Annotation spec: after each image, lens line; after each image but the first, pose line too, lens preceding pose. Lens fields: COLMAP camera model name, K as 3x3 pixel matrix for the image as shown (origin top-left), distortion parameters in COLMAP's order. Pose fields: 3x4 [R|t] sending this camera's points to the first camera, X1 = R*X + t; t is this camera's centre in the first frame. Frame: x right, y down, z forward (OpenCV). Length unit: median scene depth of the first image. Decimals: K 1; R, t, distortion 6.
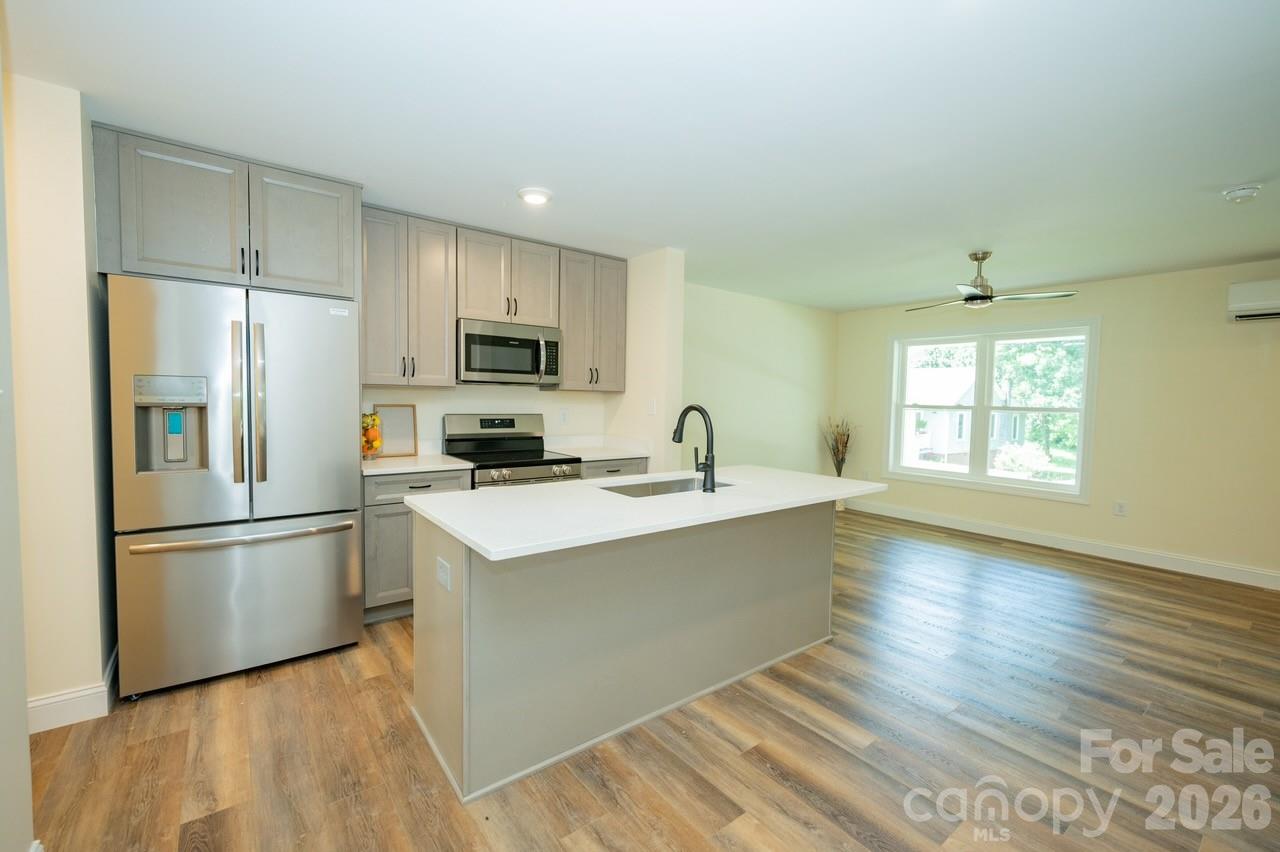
lens RADIAL K [[538.7, 0, 645.9], [0, 538.7, 418.0], [0, 0, 1]] dist [0.004001, -0.003141]
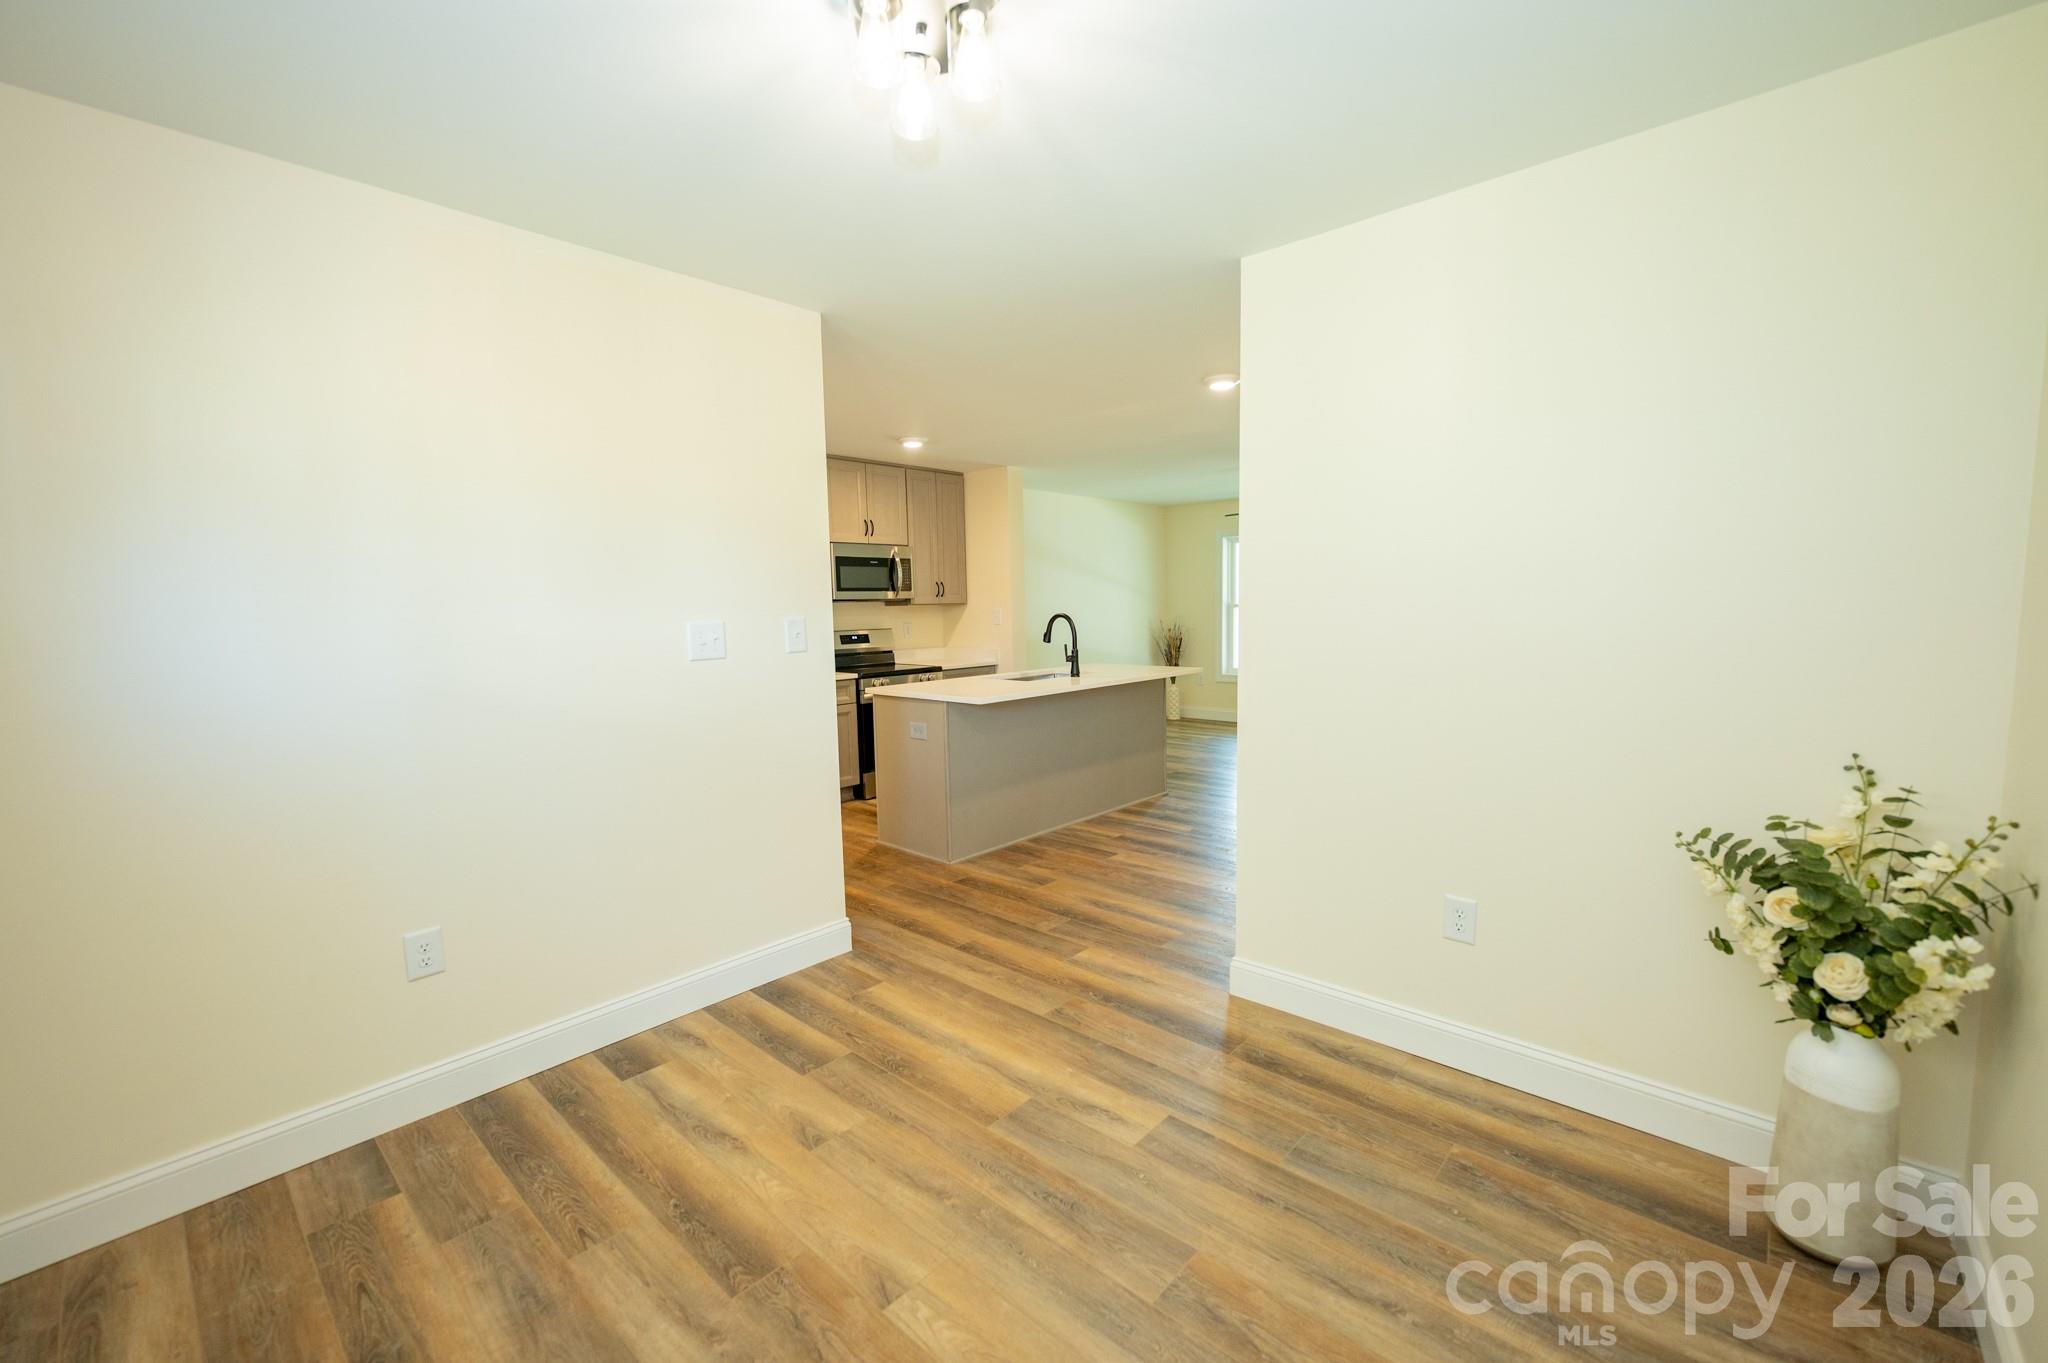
lens RADIAL K [[836.2, 0, 1038.3], [0, 836.2, 679.0], [0, 0, 1]] dist [-0.001961, -0.001172]
pose [[0.982867, -0.056516, 0.175439, -0.224262], [0.047158, 0.997256, 0.057064, 0.011595], [-0.178183, -0.047813, 0.982835, -0.685417]]
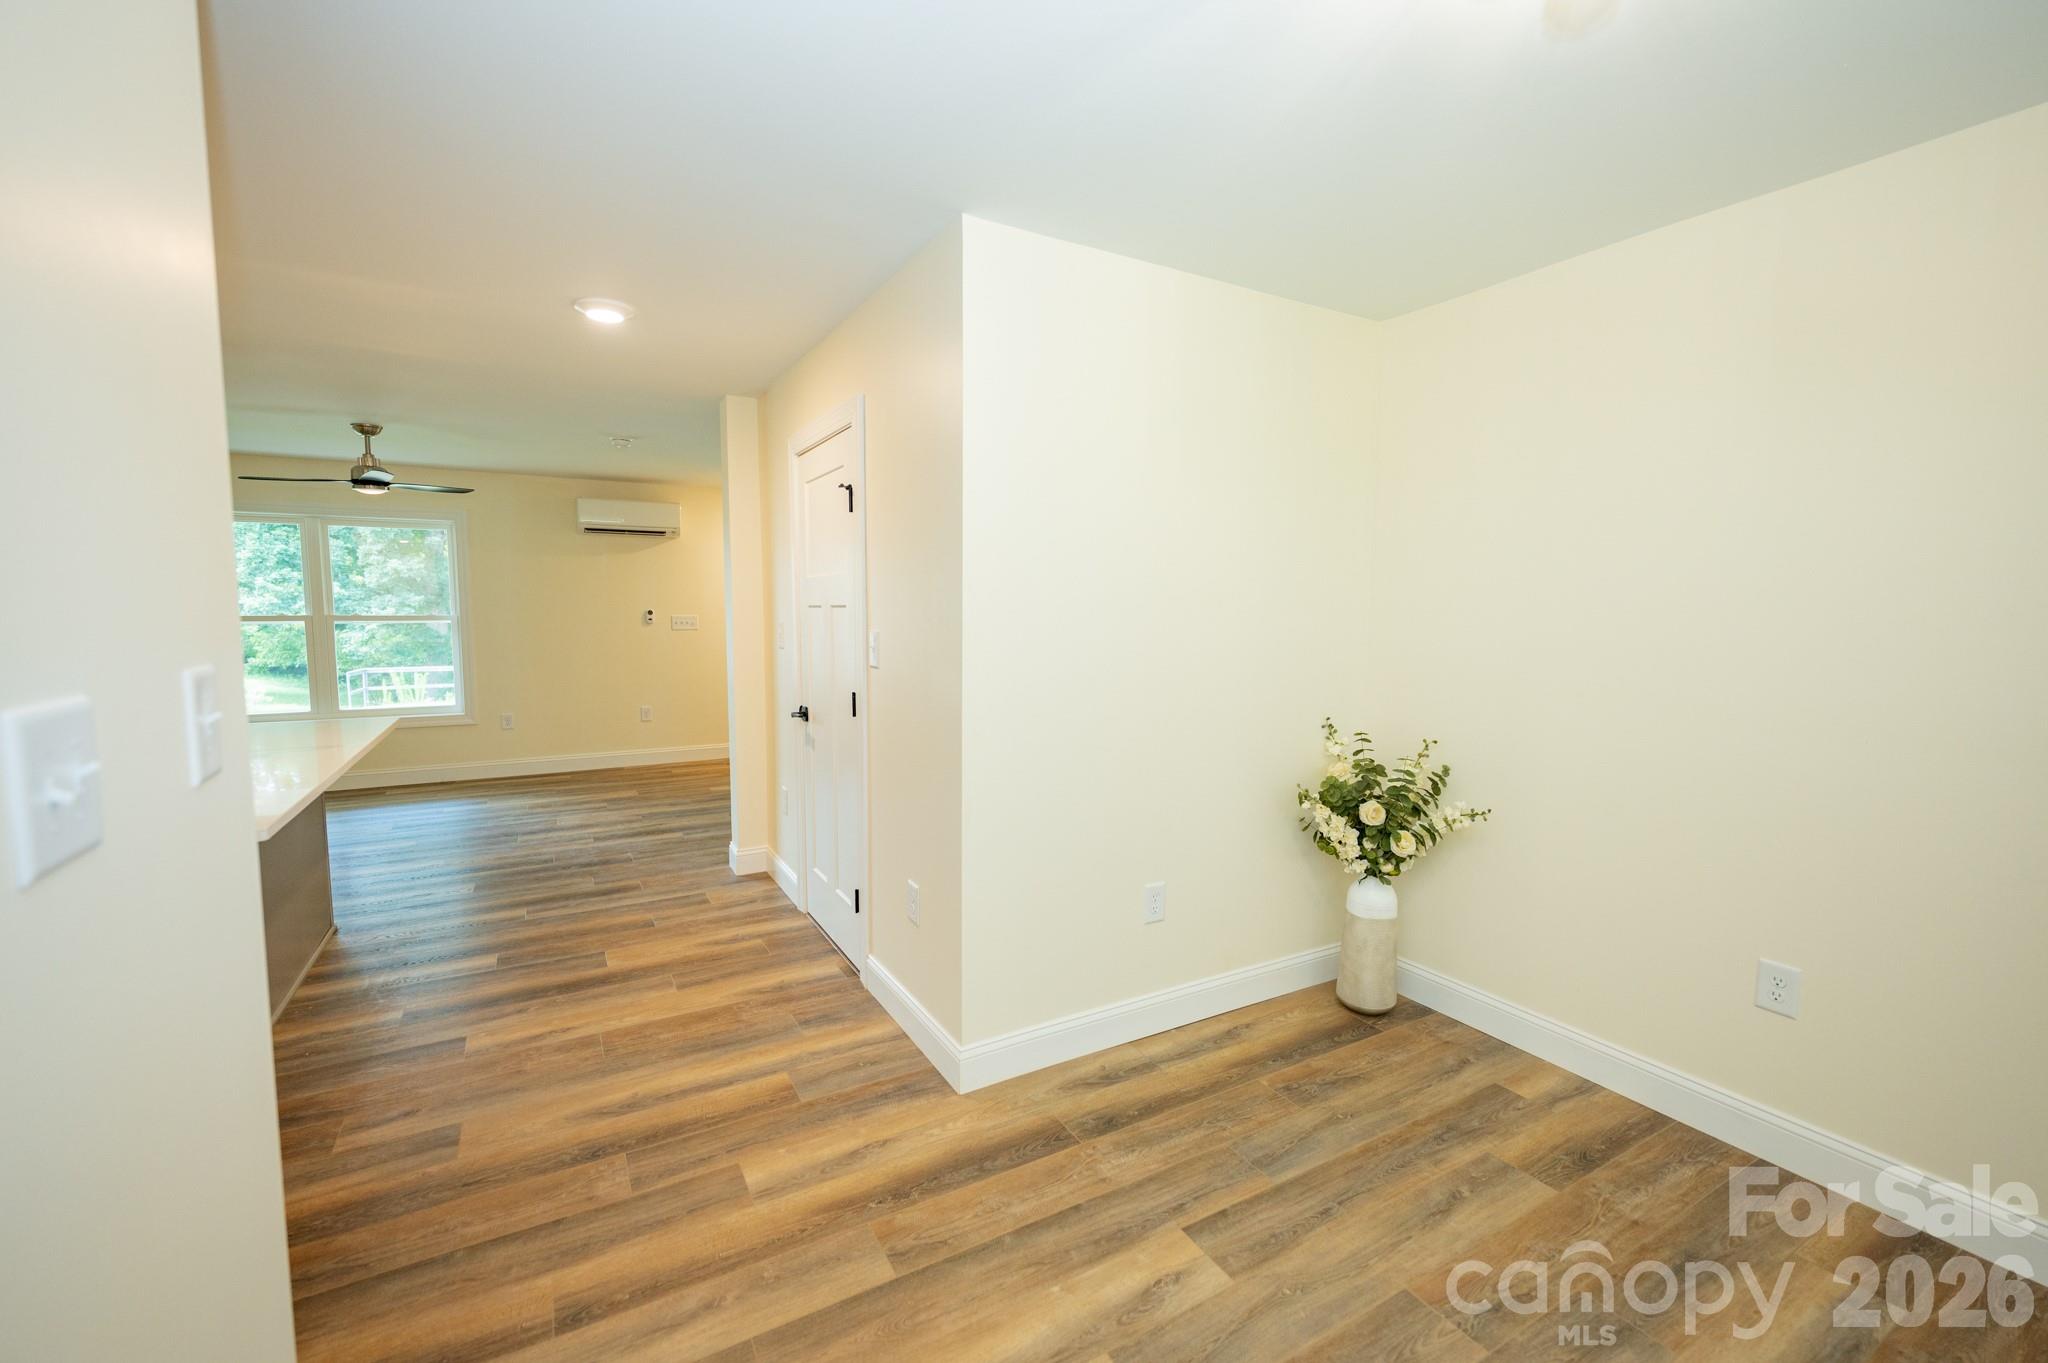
lens RADIAL K [[836.2, 0, 1015.4], [0, 836.2, 677.3], [0, 0, 1]] dist [-0.001961, -0.001172]
pose [[0.147735, -0.103782, 0.983567, -0.520457], [0.037196, 0.994359, 0.099334, -0.026610], [-0.988327, 0.021910, 0.150762, -0.122916]]
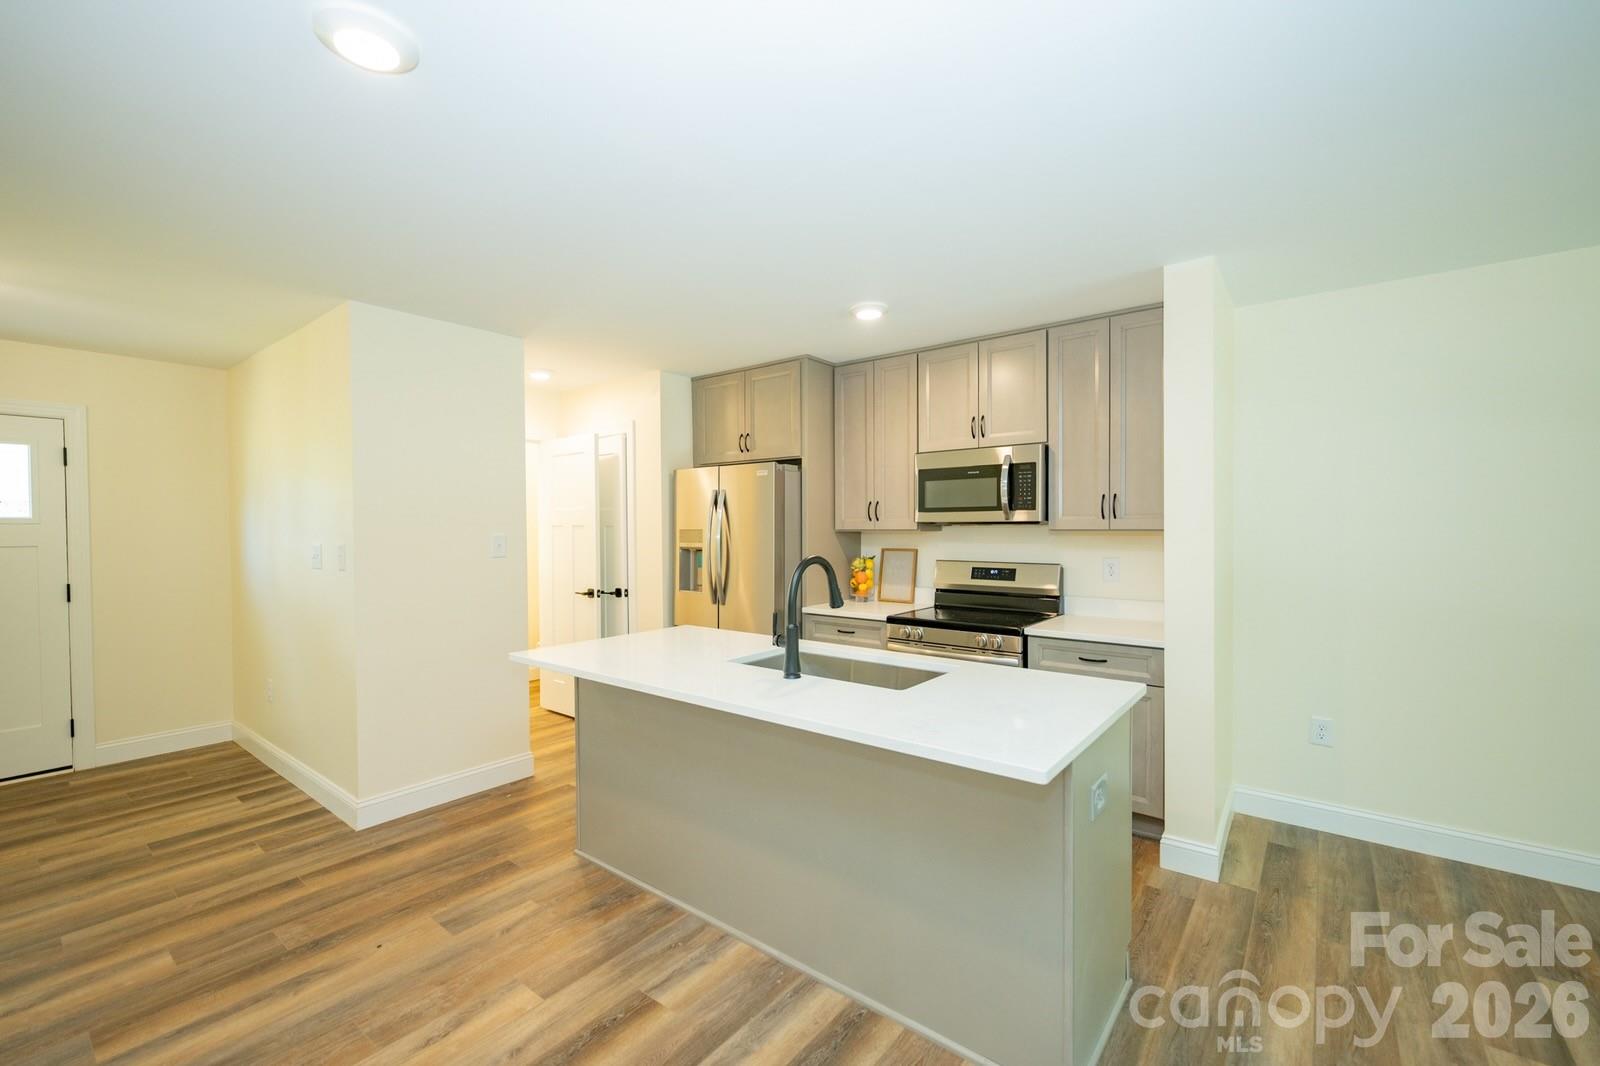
lens RADIAL K [[673.4, 0, 810.7], [0, 673.4, 535.1], [0, 0, 1]] dist [0.004001, -0.003141]
pose [[0.237144, -0.006695, -0.971452, 0.649150], [-0.027063, 0.999543, -0.013495, -0.027434], [0.971098, 0.029490, 0.236854, 0.525701]]
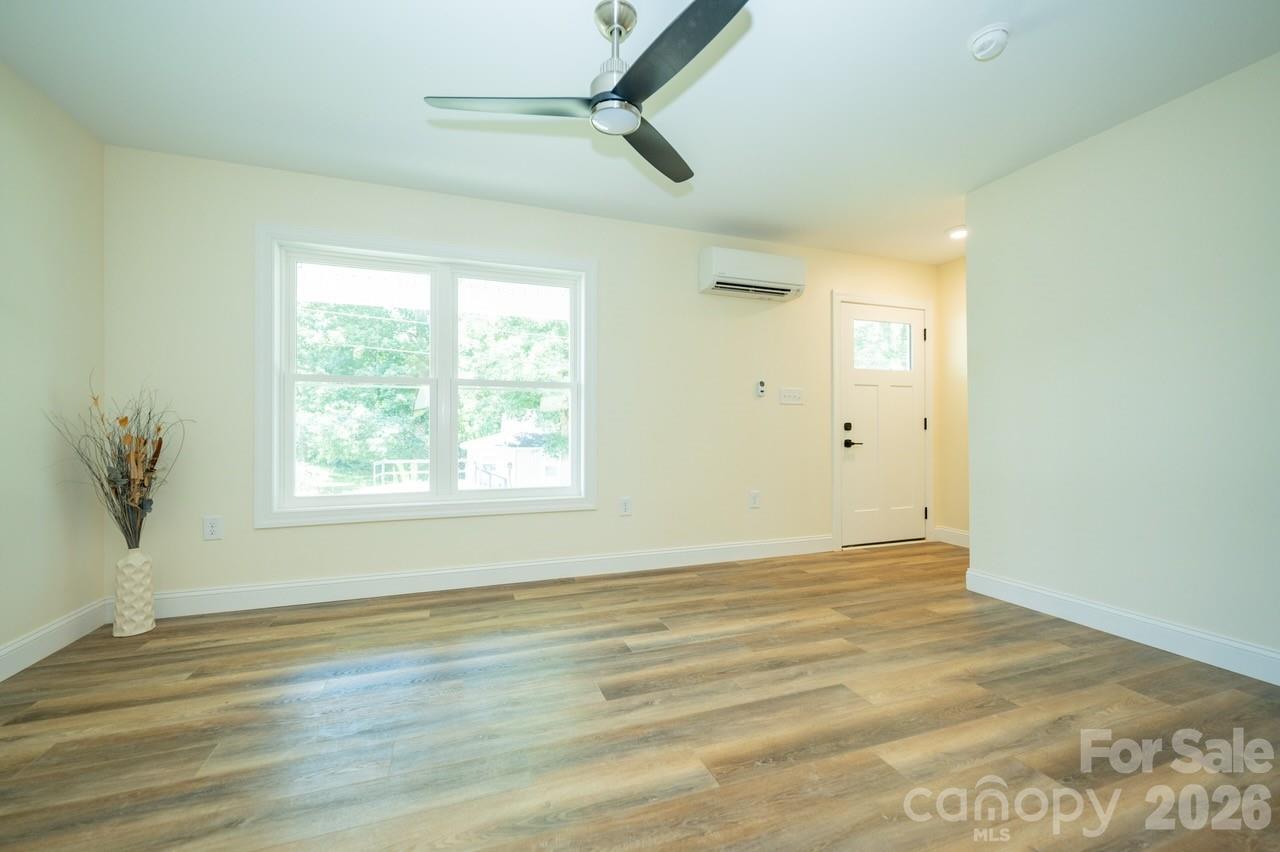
lens RADIAL K [[522.6, 0, 649.6], [0, 522.6, 419.8], [0, 0, 1]] dist [-0.001961, -0.001172]
pose [[0.314510, -0.006422, 0.949233, 0.202538], [0.041174, 0.999128, -0.006883, 0.058734], [-0.948361, 0.041249, 0.314500, 0.912821]]
